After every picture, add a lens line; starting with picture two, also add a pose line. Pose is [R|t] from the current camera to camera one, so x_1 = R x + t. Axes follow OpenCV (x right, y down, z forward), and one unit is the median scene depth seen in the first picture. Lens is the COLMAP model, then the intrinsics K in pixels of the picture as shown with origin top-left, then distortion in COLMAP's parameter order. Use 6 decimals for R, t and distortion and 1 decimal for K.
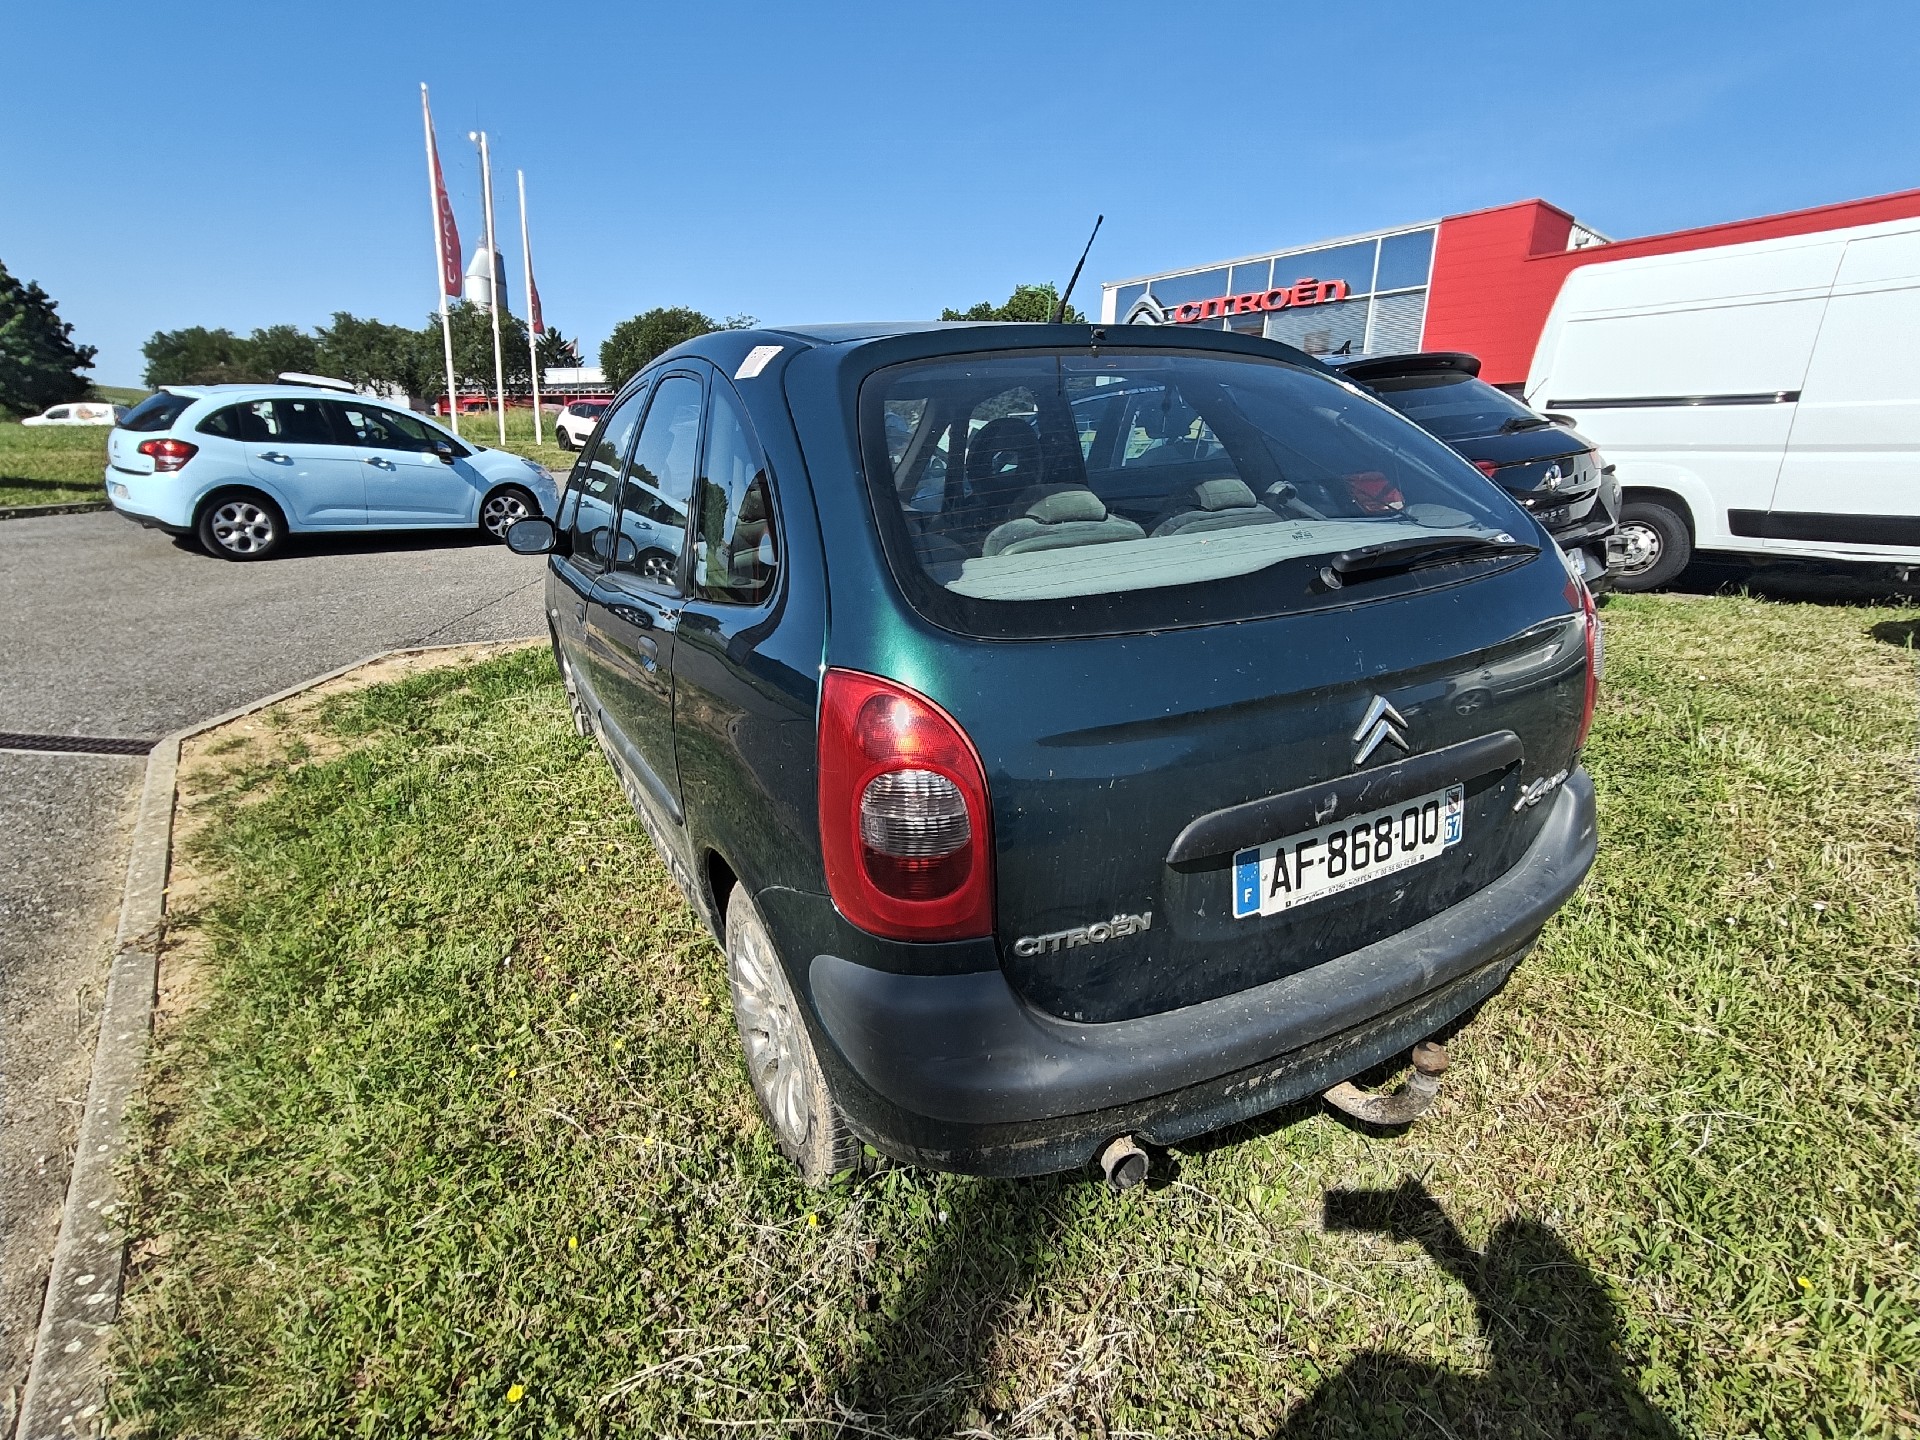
lens RADIAL K [[1051.1, 0, 937.1], [0, 1051.1, 725.1], [0, 0, 1]] dist [-0.000631, 0.034370]
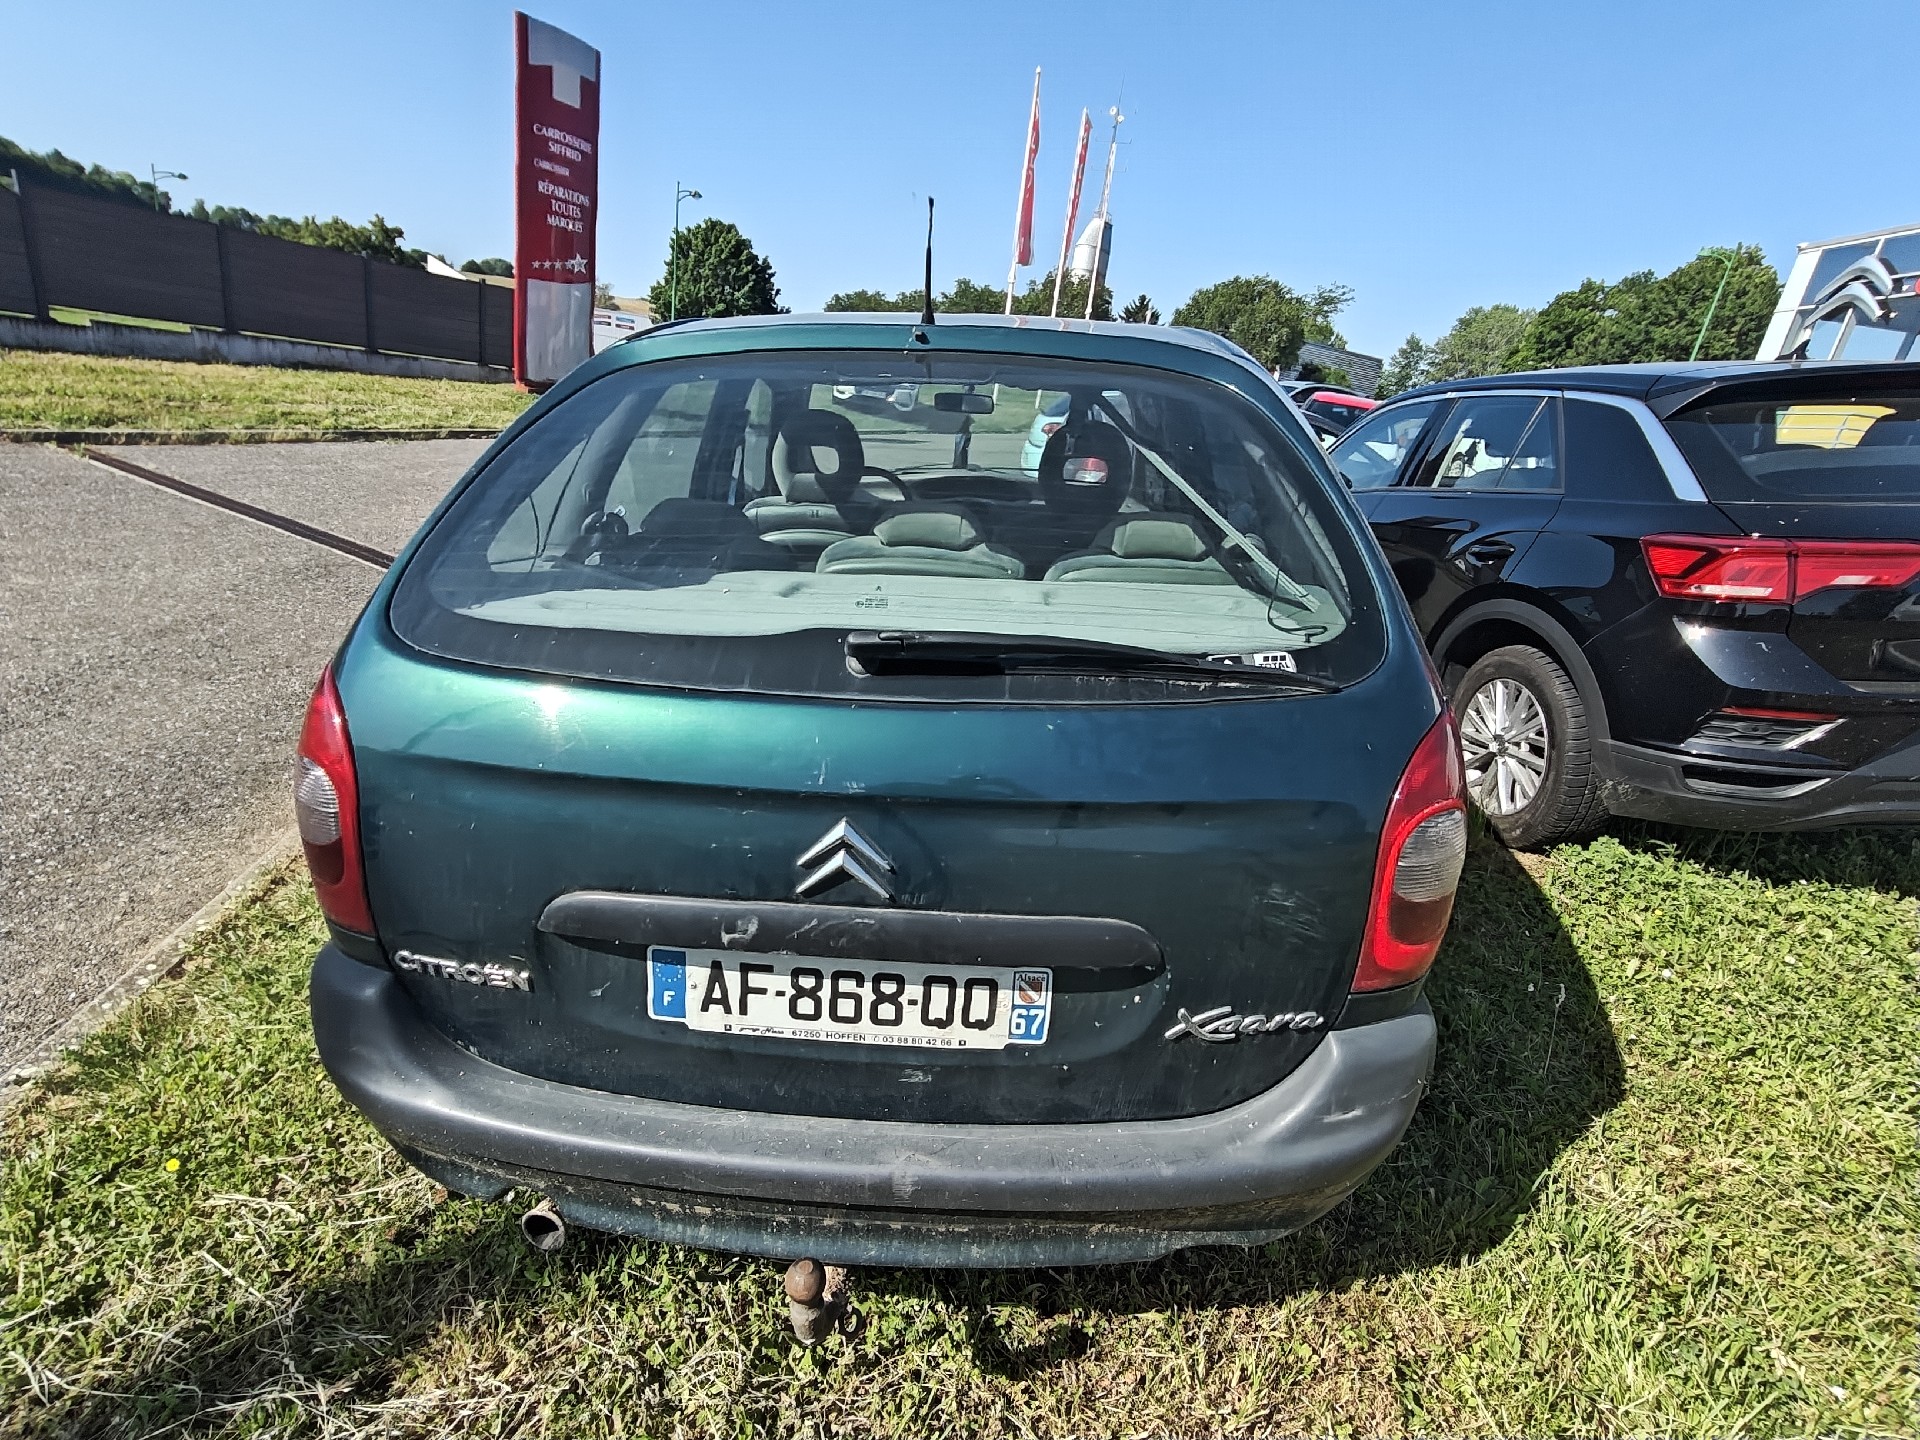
lens RADIAL K [[1051.1, 0, 937.1], [0, 1051.1, 725.1], [0, 0, 1]] dist [-0.000631, 0.034370]
pose [[0.831565, 0.230474, -0.505354, 0.830448], [-0.216002, 0.972415, 0.088050, -0.174255], [0.511707, 0.035938, 0.858408, 0.345117]]
